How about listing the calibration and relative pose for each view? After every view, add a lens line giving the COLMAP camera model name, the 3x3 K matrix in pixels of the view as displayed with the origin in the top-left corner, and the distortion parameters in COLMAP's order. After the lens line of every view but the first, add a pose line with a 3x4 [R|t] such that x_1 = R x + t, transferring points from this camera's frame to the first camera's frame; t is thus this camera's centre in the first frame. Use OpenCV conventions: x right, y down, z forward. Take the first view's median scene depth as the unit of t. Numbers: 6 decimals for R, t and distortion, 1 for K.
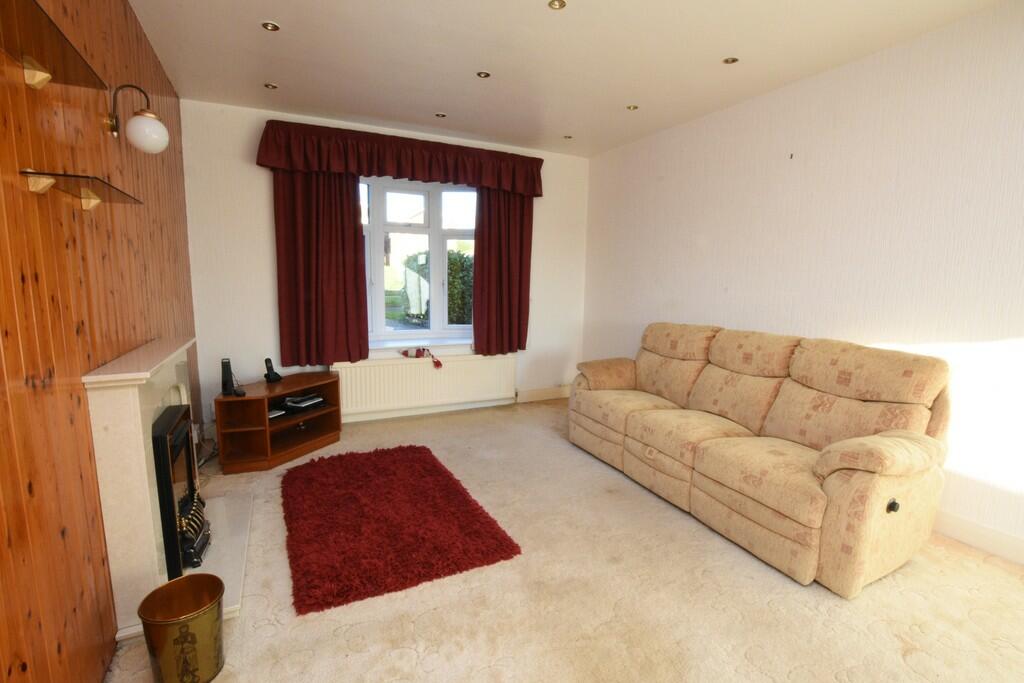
lens RADIAL K [[464.0, 0, 511.3], [0, 464.0, 341.0], [0, 0, 1]] dist [-0.024121, 0.000026]
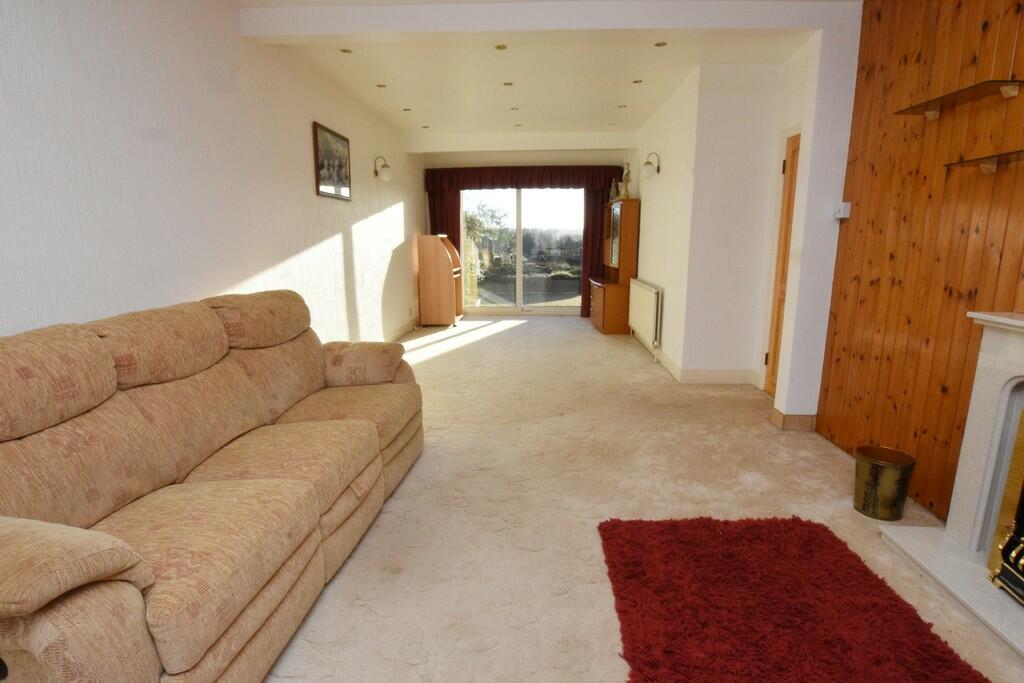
lens RADIAL K [[525.4, 0, 515.0], [0, 525.4, 343.0], [0, 0, 1]] dist [-0.036537, -0.000129]
pose [[-0.870111, -0.109710, 0.480491, -0.229905], [0.050837, 0.949731, 0.308912, -0.174498], [-0.490228, 0.293214, -0.820794, 1.413229]]
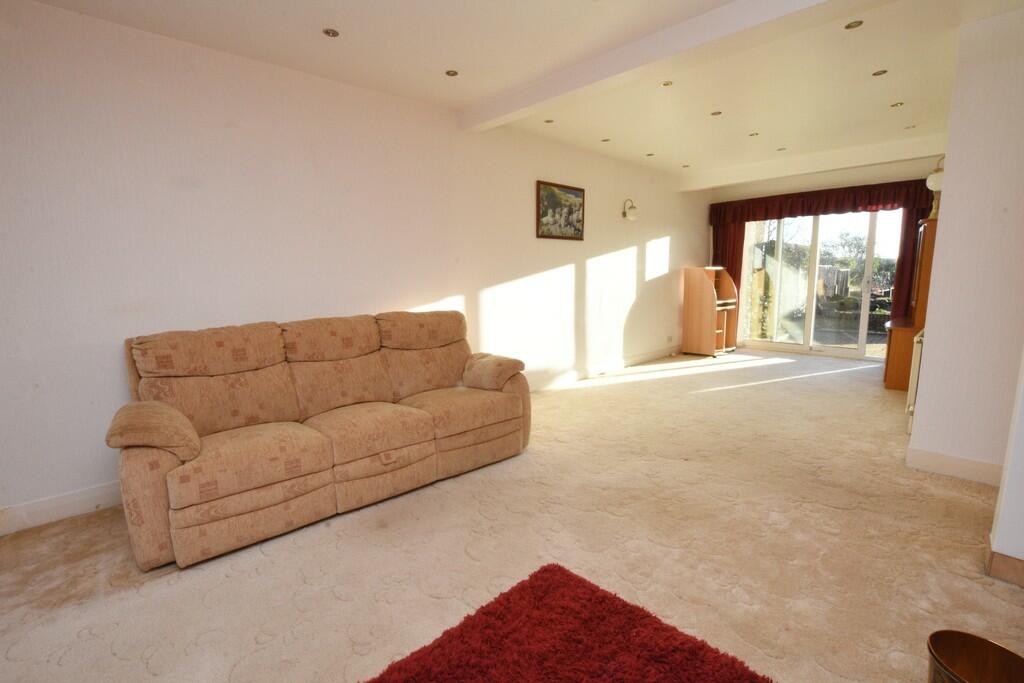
lens RADIAL K [[464.0, 0, 511.7], [0, 464.0, 340.4], [0, 0, 1]] dist [-0.024121, 0.000026]
pose [[-0.290719, -0.152228, 0.944621, -0.577625], [0.127077, 0.972373, 0.195810, -0.125159], [-0.948332, 0.176965, -0.263343, 0.945061]]
